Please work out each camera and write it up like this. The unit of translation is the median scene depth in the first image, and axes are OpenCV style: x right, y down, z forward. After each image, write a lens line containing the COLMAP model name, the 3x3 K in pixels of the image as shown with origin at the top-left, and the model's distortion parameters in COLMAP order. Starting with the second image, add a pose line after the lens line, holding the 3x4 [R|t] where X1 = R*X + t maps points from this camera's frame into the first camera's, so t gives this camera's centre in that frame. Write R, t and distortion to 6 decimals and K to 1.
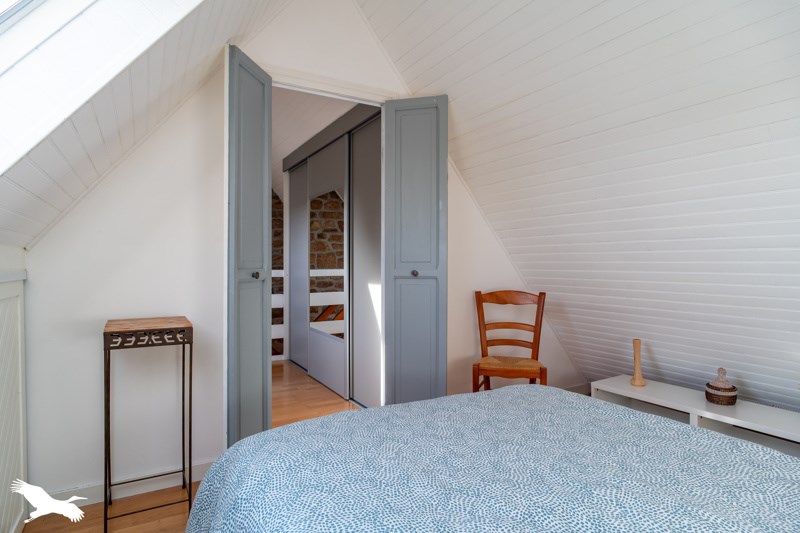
lens RADIAL K [[451.1, 0, 399.2], [0, 451.1, 266.8], [0, 0, 1]] dist [0.005877, 0.001093]
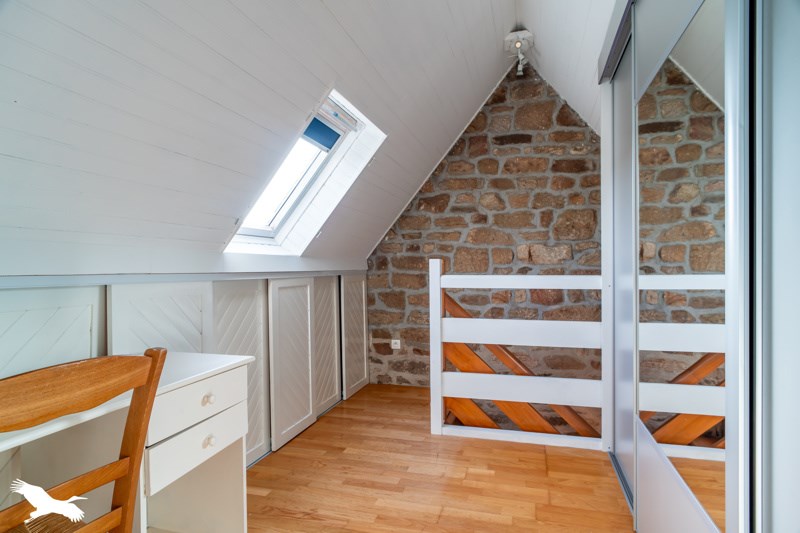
lens RADIAL K [[451.1, 0, 400.0], [0, 451.1, 271.7], [0, 0, 1]] dist [0.005877, 0.001093]
pose [[0.656990, -0.004374, -0.753886, -0.003800], [0.005724, 0.999983, -0.000814, 0.001269], [0.753877, -0.003780, 0.657005, 0.392186]]
